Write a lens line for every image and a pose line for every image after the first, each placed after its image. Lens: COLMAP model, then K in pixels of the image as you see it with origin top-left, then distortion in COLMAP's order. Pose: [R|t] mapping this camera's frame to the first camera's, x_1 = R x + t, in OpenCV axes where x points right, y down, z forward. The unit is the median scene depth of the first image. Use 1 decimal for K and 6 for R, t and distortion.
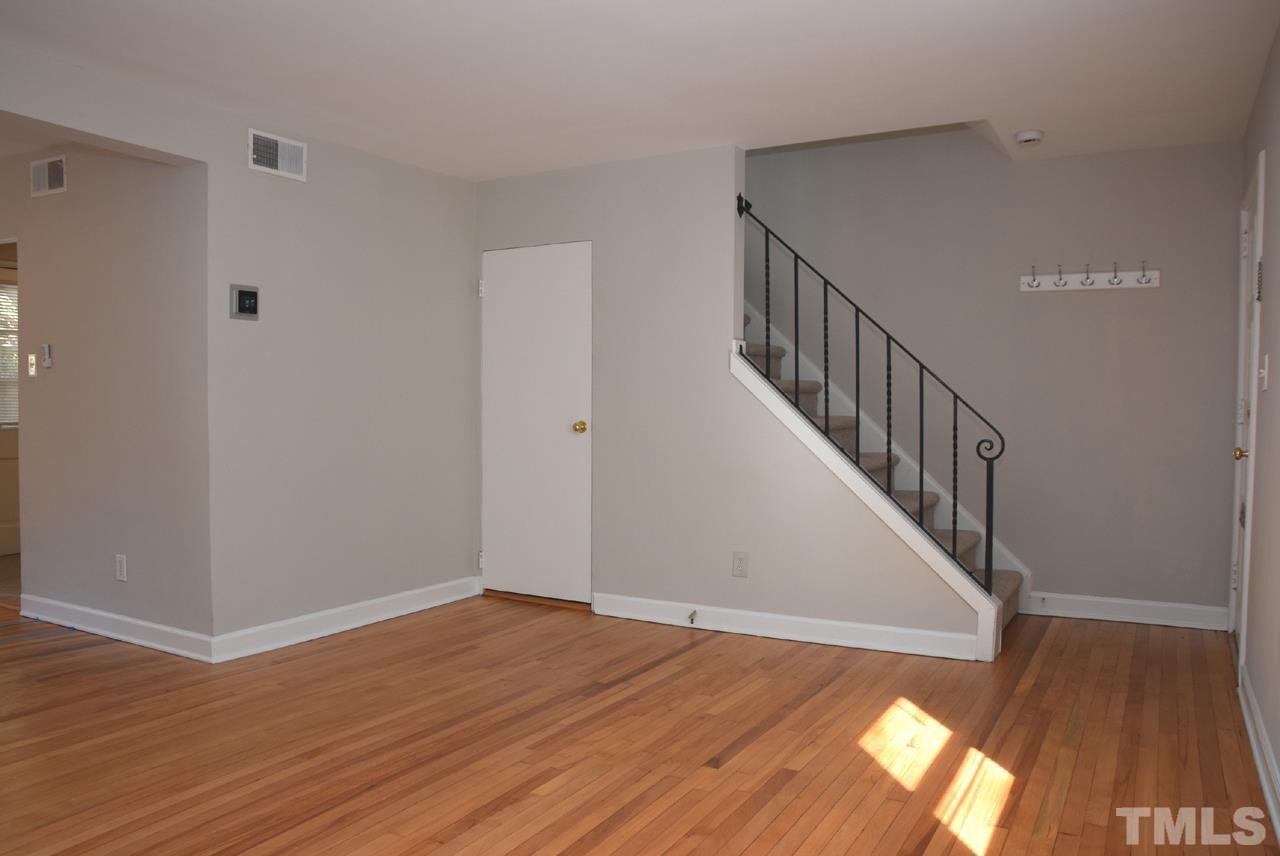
lens RADIAL K [[946.2, 0, 632.0], [0, 946.2, 424.4], [0, 0, 1]] dist [-0.129770, 0.090438]
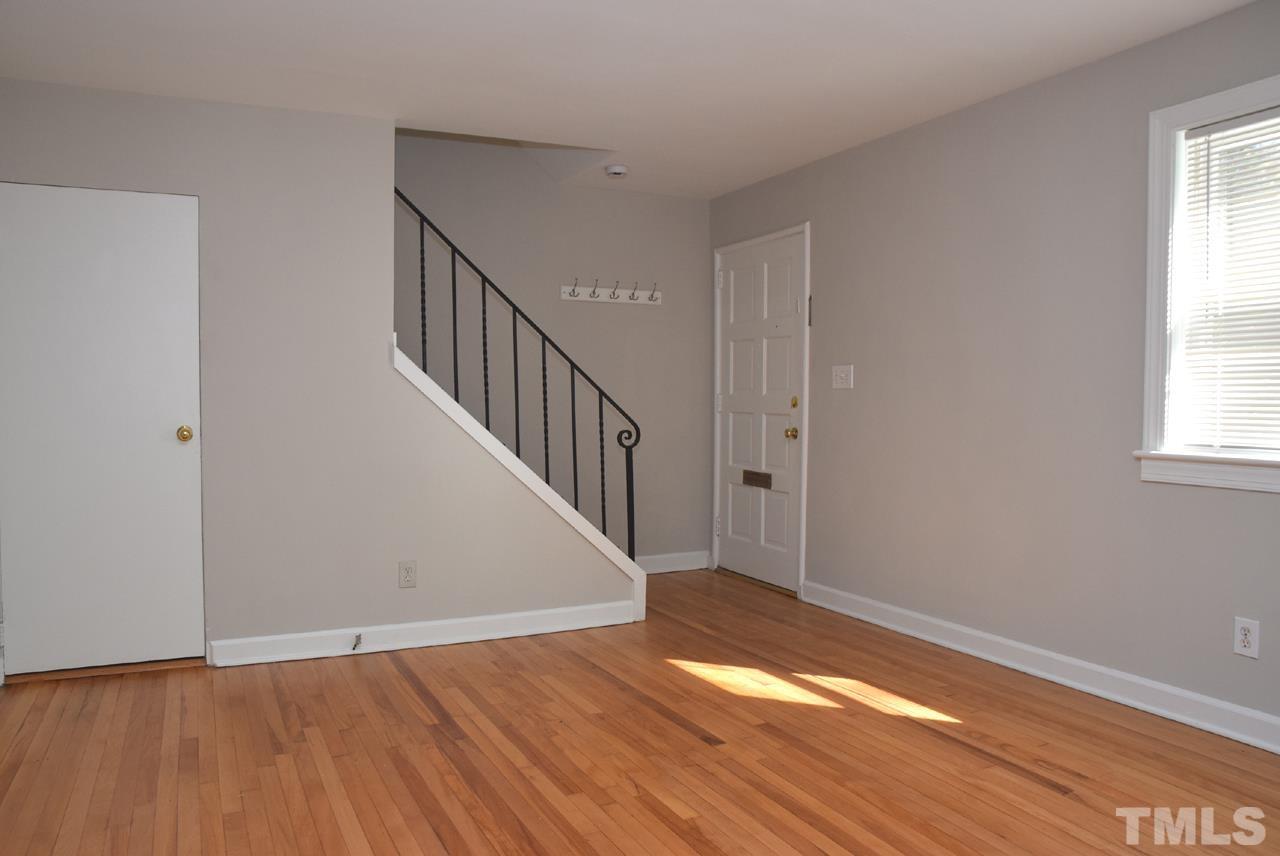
lens RADIAL K [[946.2, 0, 627.2], [0, 946.2, 434.4], [0, 0, 1]] dist [-0.129770, 0.090438]
pose [[0.564567, -0.036641, 0.824573, -0.599006], [0.022352, 0.999326, 0.029103, -0.013007], [-0.825084, 0.002001, 0.565006, 0.345460]]
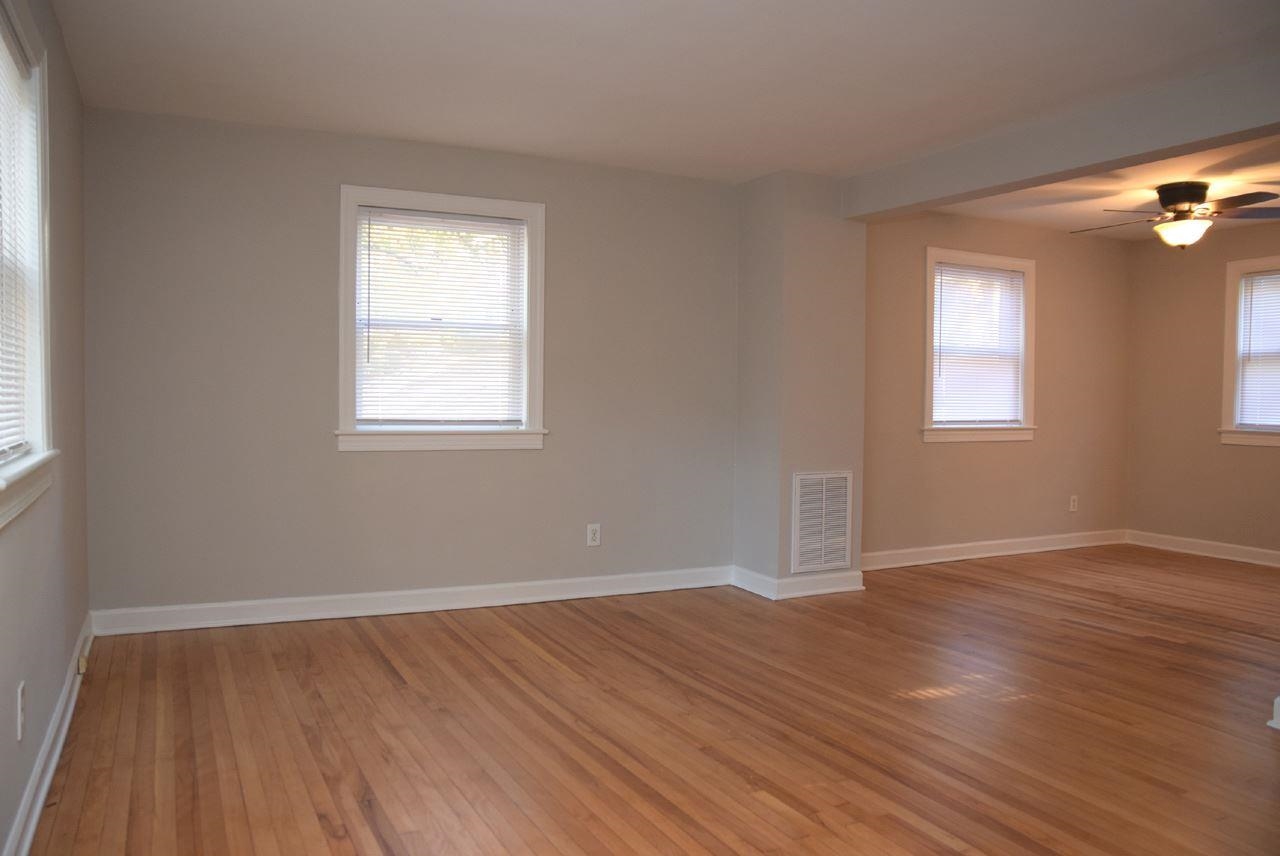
lens RADIAL K [[961.5, 0, 633.8], [0, 961.5, 427.2], [0, 0, 1]] dist [-0.123431, 0.081819]
pose [[-0.542897, 0.016951, -0.839628, 0.544735], [-0.039636, 0.998165, 0.045780, -0.024308], [0.838863, 0.058133, -0.541229, 0.942004]]
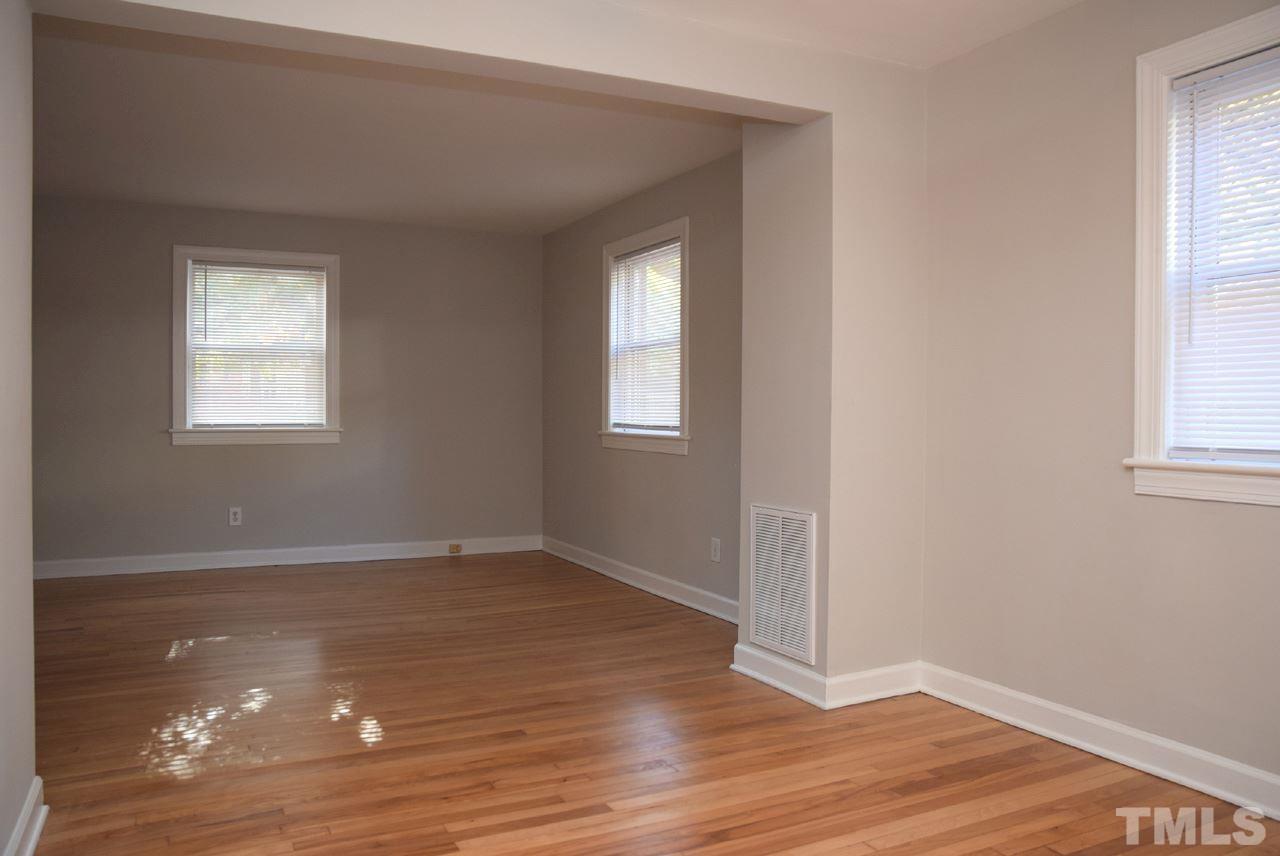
lens RADIAL K [[961.5, 0, 640.7], [0, 961.5, 432.0], [0, 0, 1]] dist [-0.123431, 0.081819]
pose [[-0.839414, -0.020656, 0.543100, -1.131151], [0.008418, 0.998664, 0.050993, -0.031004], [-0.543427, 0.047377, -0.838118, 1.285721]]
